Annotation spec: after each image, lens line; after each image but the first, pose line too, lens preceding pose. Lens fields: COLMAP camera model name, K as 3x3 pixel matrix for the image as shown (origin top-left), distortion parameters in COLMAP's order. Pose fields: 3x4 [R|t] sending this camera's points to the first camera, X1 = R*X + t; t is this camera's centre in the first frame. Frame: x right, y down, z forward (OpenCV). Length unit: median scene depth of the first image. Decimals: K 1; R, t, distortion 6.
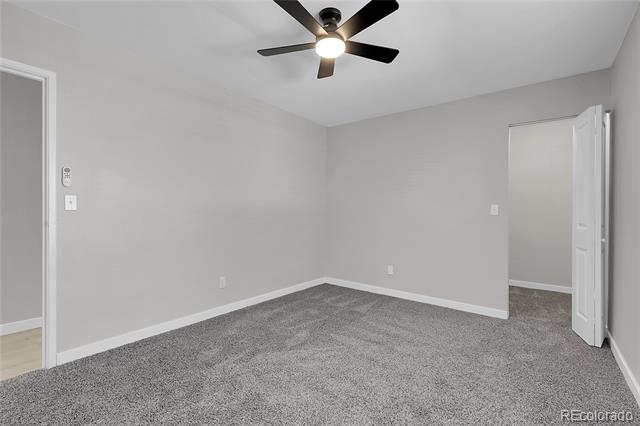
lens RADIAL K [[287.0, 0, 323.4], [0, 287.0, 214.7], [0, 0, 1]] dist [0.002993, -0.000544]
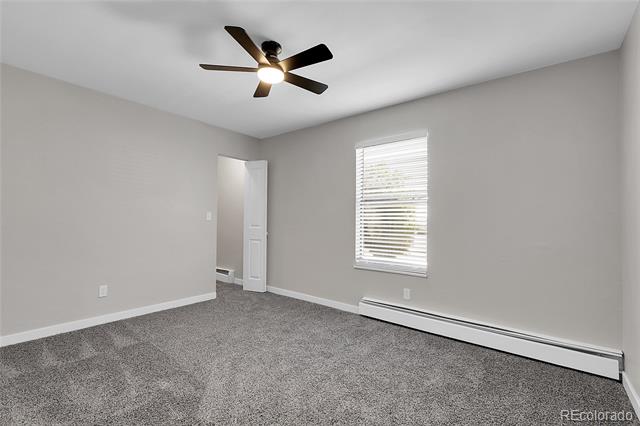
lens RADIAL K [[287.0, 0, 323.3], [0, 287.0, 214.3], [0, 0, 1]] dist [0.002993, -0.000544]
pose [[0.006740, 0.008305, 0.999943, -0.697395], [-0.008558, 0.999929, -0.008247, -0.019663], [-0.999941, -0.008502, 0.006811, 0.494561]]
